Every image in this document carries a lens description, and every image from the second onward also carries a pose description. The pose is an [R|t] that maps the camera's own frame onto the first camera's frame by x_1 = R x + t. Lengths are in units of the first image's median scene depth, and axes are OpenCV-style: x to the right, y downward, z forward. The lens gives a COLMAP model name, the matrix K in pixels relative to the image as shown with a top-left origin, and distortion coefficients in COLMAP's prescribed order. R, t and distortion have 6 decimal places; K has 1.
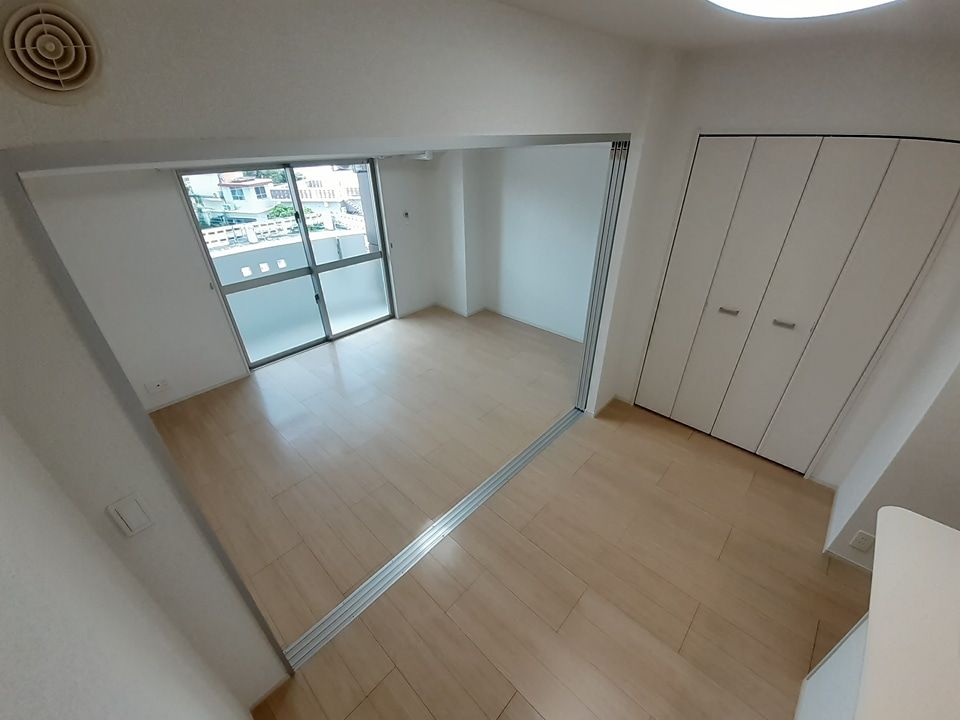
lens RADIAL K [[384.3, 0, 487.3], [0, 384.3, 363.9], [0, 0, 1]] dist [0.000586, -0.000718]
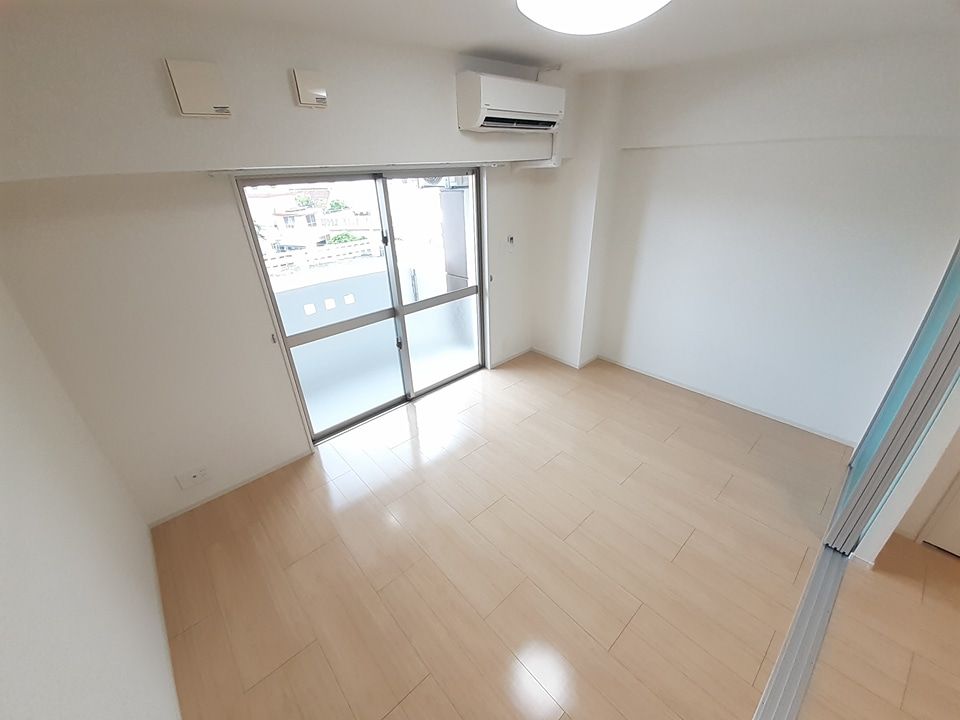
lens RADIAL K [[384.3, 0, 480.6], [0, 384.3, 363.1], [0, 0, 1]] dist [0.000586, -0.000718]
pose [[0.995226, 0.020276, -0.095473, -0.192785], [-0.026015, 0.997903, -0.059264, -0.091038], [0.094071, 0.061465, 0.993666, 0.237709]]
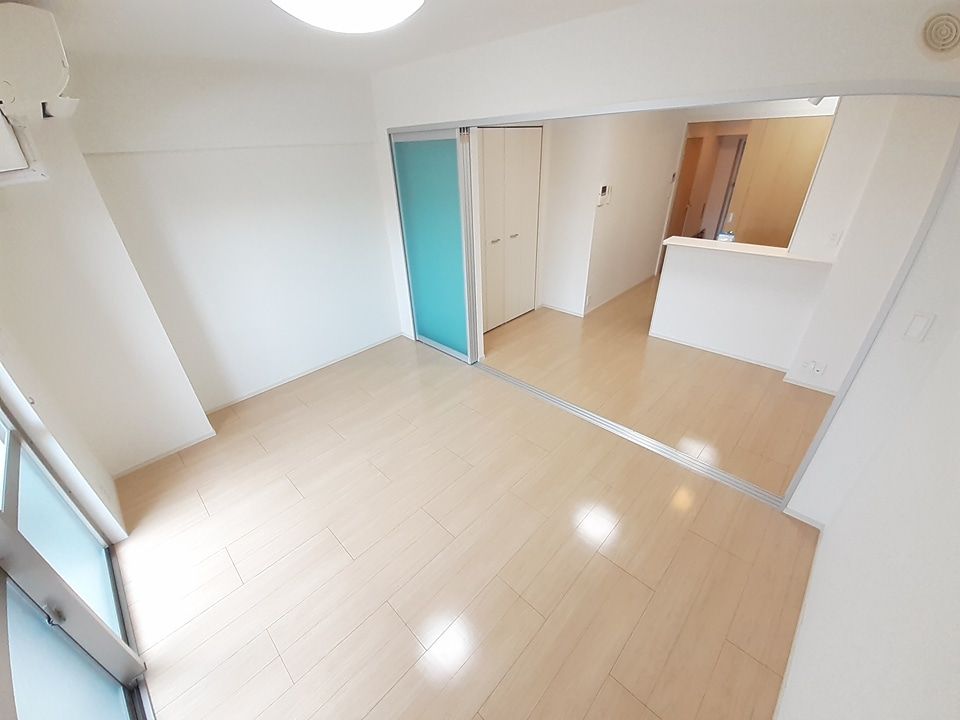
lens RADIAL K [[384.3, 0, 476.1], [0, 384.3, 362.4], [0, 0, 1]] dist [0.000586, -0.000718]
pose [[0.025661, -0.490542, 0.871040, -0.559416], [0.537177, 0.741606, 0.401823, -0.251517], [-0.843079, 0.457591, 0.282538, 0.483233]]
